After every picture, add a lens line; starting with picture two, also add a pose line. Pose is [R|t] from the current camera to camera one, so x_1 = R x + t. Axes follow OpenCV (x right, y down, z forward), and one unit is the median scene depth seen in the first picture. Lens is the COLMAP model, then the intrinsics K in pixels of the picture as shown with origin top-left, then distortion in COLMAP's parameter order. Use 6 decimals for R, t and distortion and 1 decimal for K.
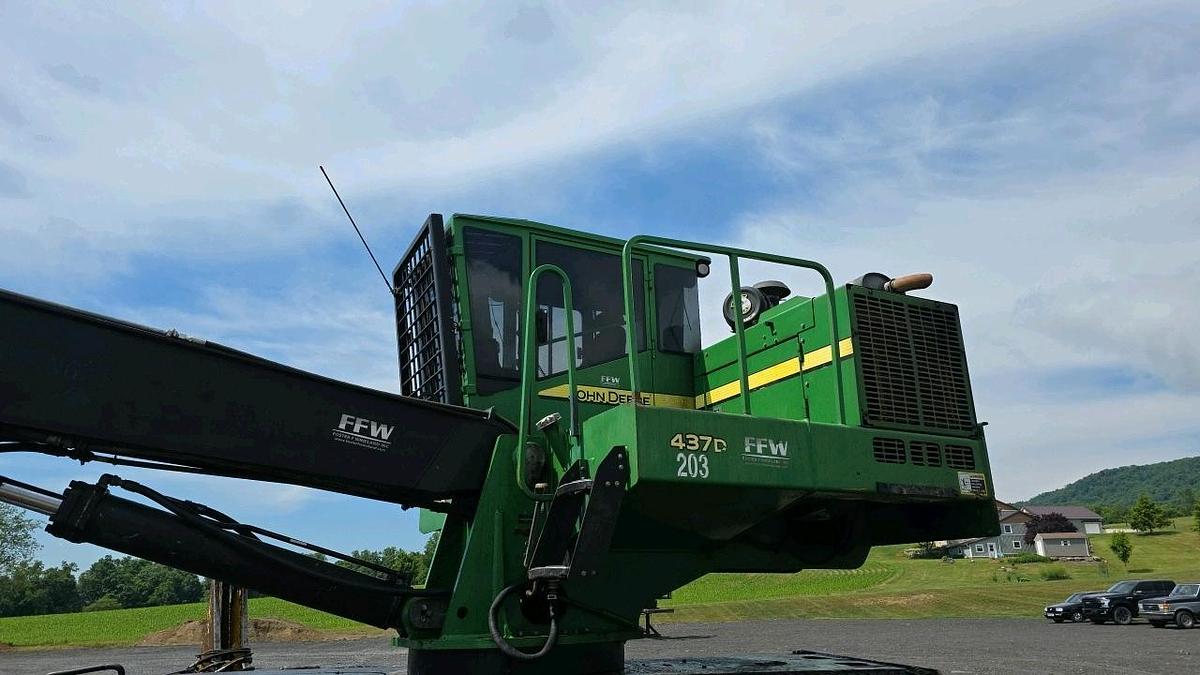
lens RADIAL K [[812.2, 0, 599.1], [0, 812.2, 343.9], [0, 0, 1]] dist [0.064656, -0.057997]
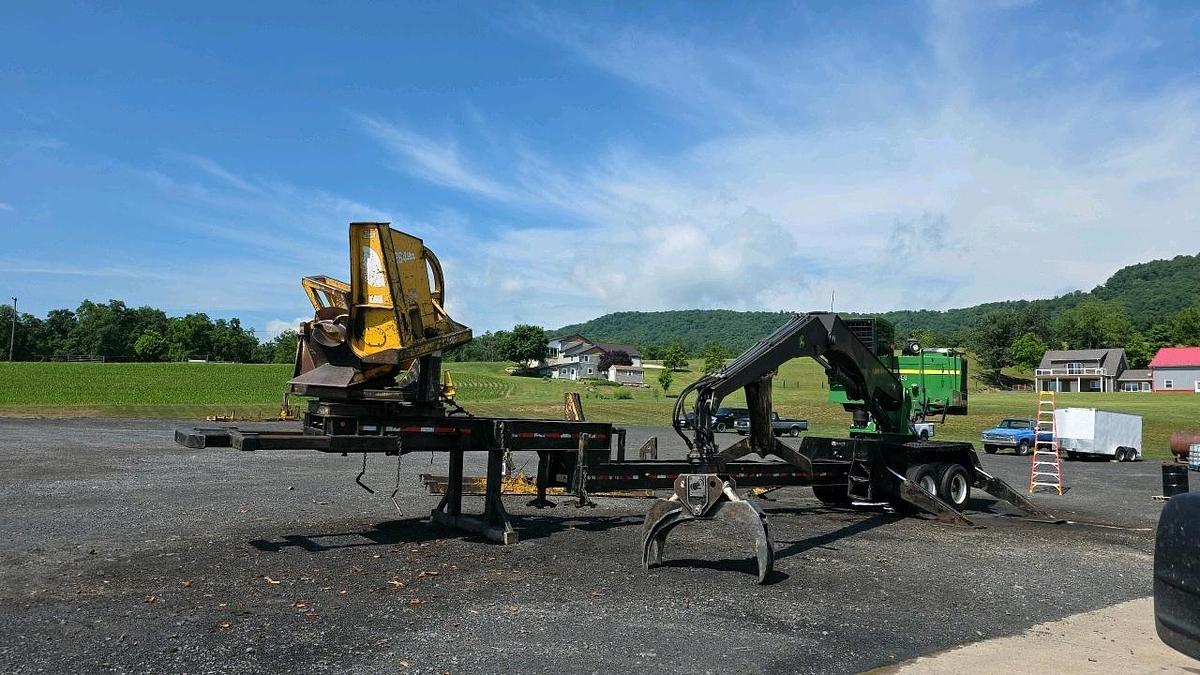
lens RADIAL K [[810.1, 0, 609.4], [0, 810.1, 340.2], [0, 0, 1]] dist [0.087195, -0.072592]
pose [[0.846845, 0.100347, 0.522288, -0.233109], [-0.215663, 0.962468, 0.164759, -0.031197], [-0.486152, -0.252164, 0.836702, -0.110312]]
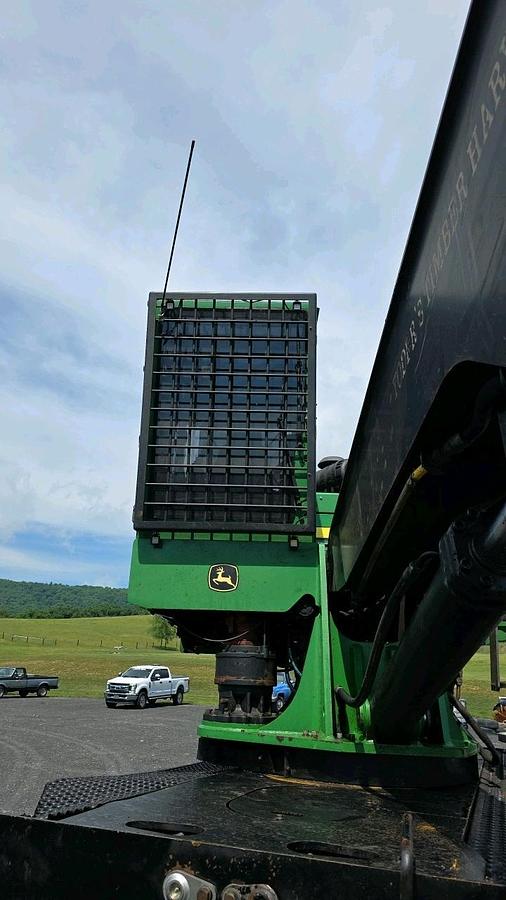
lens RADIAL K [[606.2, 0, 253.0], [0, 606.2, 450.0], [0, 0, 1]] dist [0.055284, -0.062016]
pose [[0.469287, 0.343412, 0.813534, -0.060463], [-0.305088, 0.927604, -0.215574, 0.015173], [-0.828668, -0.147034, 0.540084, 0.049242]]
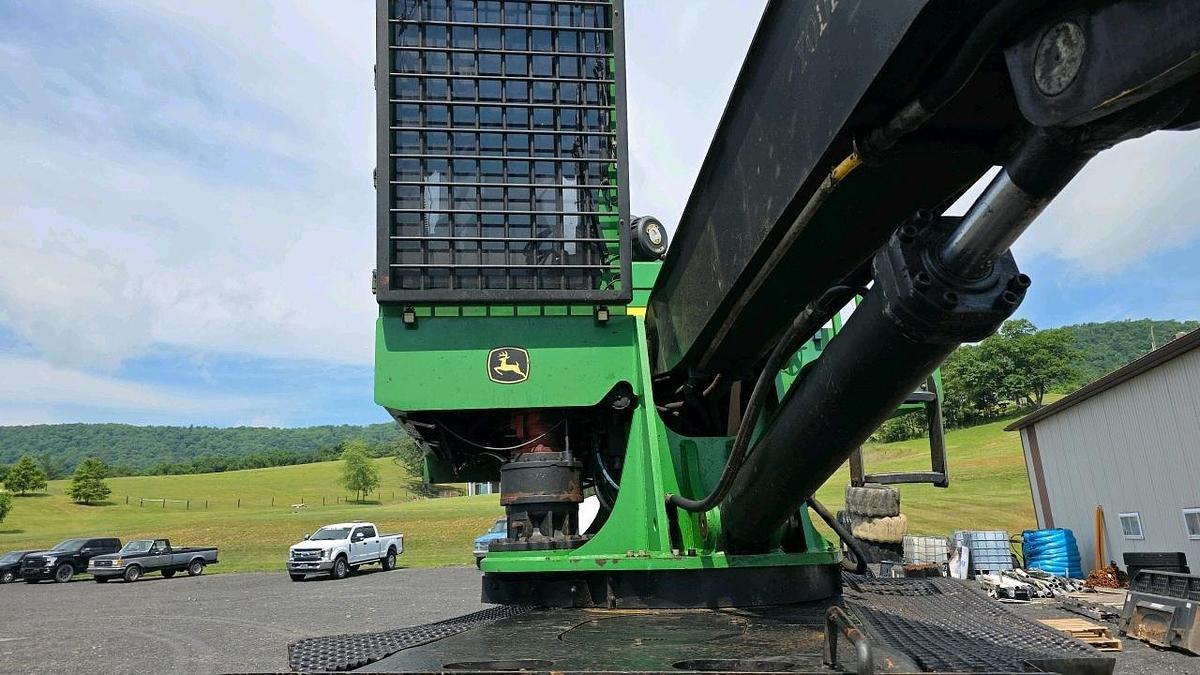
lens RADIAL K [[808.2, 0, 603.9], [0, 808.2, 333.3], [0, 0, 1]] dist [0.055284, -0.062016]
pose [[0.338667, 0.226631, 0.913205, -0.060124], [-0.251337, 0.957081, -0.144310, 0.018782], [-0.906716, -0.180649, 0.381093, 0.053565]]
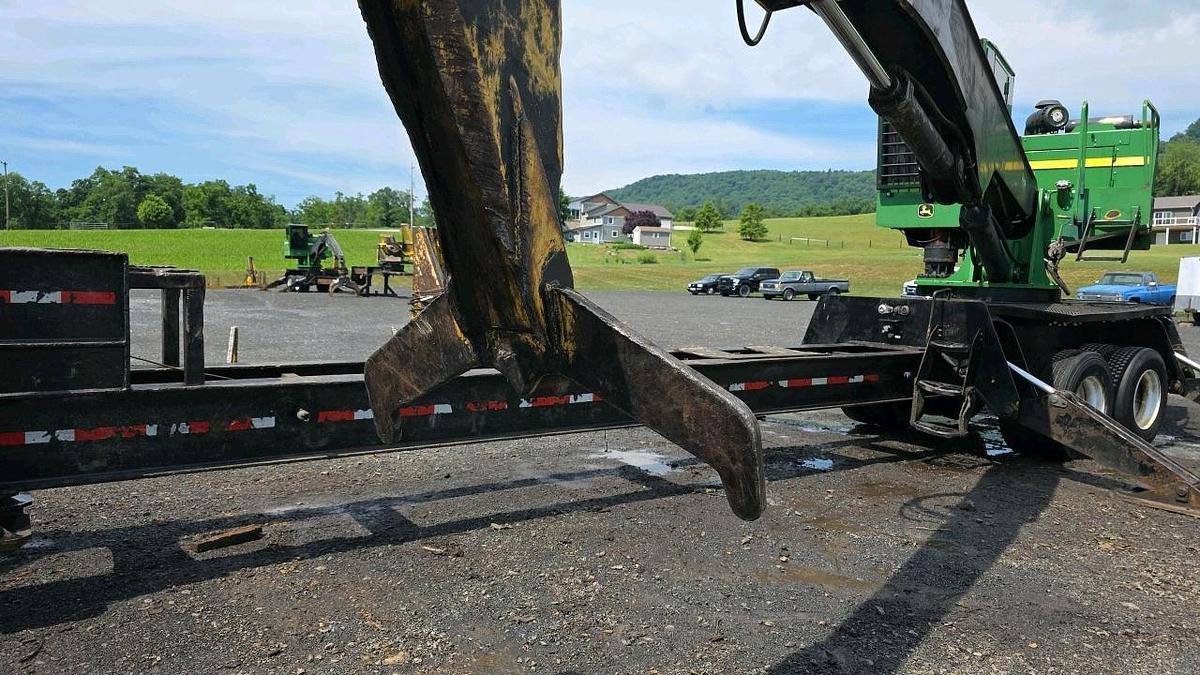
lens RADIAL K [[812.2, 0, 599.1], [0, 812.2, 343.9], [0, 0, 1]] dist [0.064656, -0.057997]
pose [[0.879140, 0.005665, 0.476530, -0.129426], [-0.187798, 0.923135, 0.335491, -0.000455], [-0.438000, -0.384435, 0.812629, -0.018859]]
